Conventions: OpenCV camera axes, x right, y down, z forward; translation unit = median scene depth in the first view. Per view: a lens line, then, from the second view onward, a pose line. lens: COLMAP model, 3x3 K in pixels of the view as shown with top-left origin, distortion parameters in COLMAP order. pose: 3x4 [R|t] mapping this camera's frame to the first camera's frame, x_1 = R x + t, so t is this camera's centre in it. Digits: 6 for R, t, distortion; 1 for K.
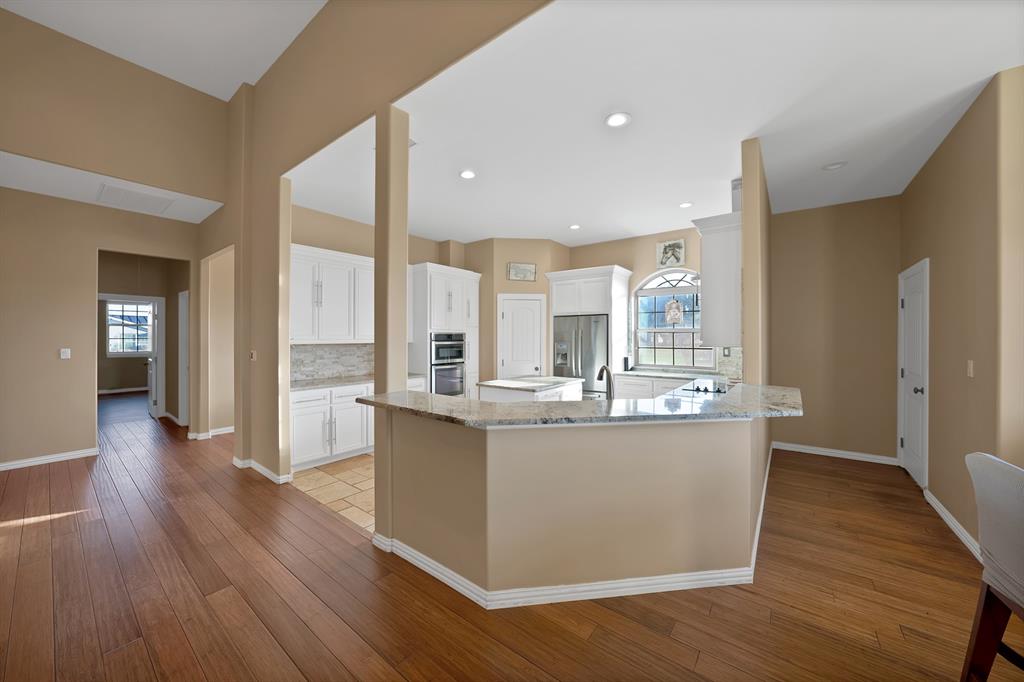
lens RADIAL K [[363.9, 0, 509.0], [0, 363.9, 336.4], [0, 0, 1]] dist [-0.002124, -0.000218]
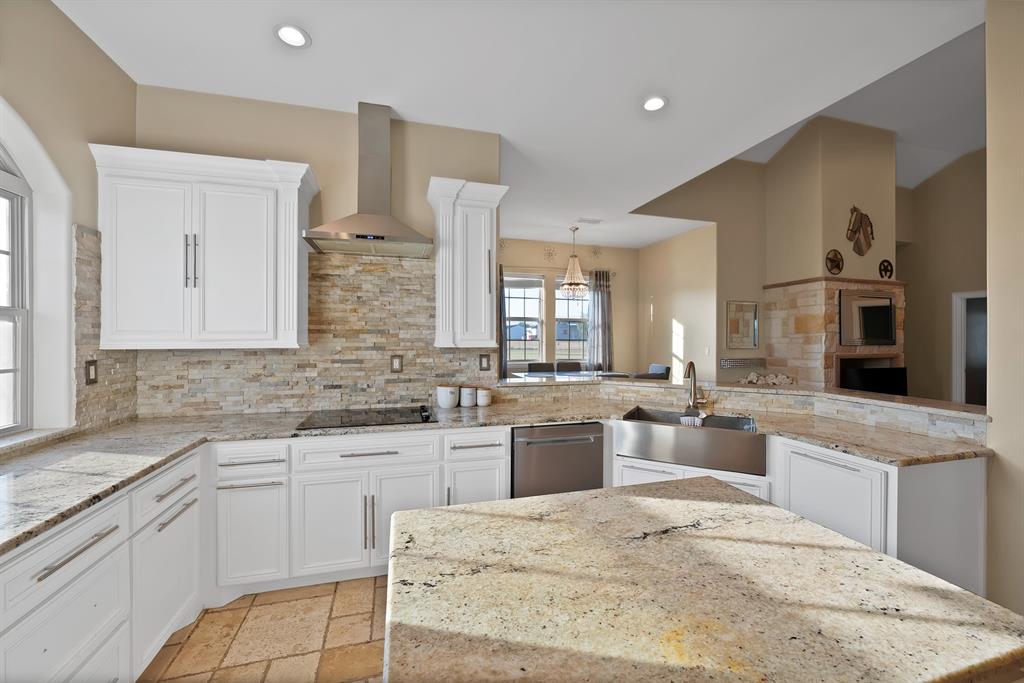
lens RADIAL K [[396.8, 0, 502.8], [0, 396.8, 337.0], [0, 0, 1]] dist [-0.010316, 0.000115]
pose [[-0.802080, -0.001783, 0.597215, -0.005226], [-0.001686, 0.999998, 0.000720, 0.003389], [-0.597215, -0.000429, -0.802081, 1.018557]]
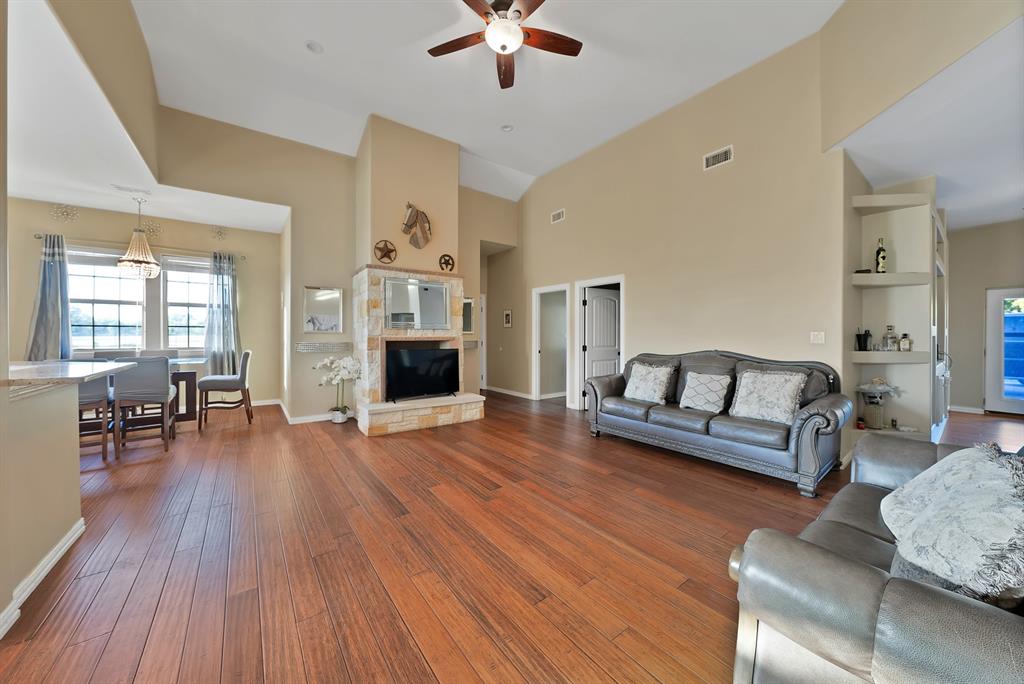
lens RADIAL K [[363.9, 0, 506.2], [0, 363.9, 341.1], [0, 0, 1]] dist [-0.002124, -0.000218]
pose [[-0.954193, -0.006887, 0.299114, -0.657359], [-0.001075, 0.999808, 0.019590, 0.036626], [-0.299191, 0.018371, -0.954016, 0.608889]]
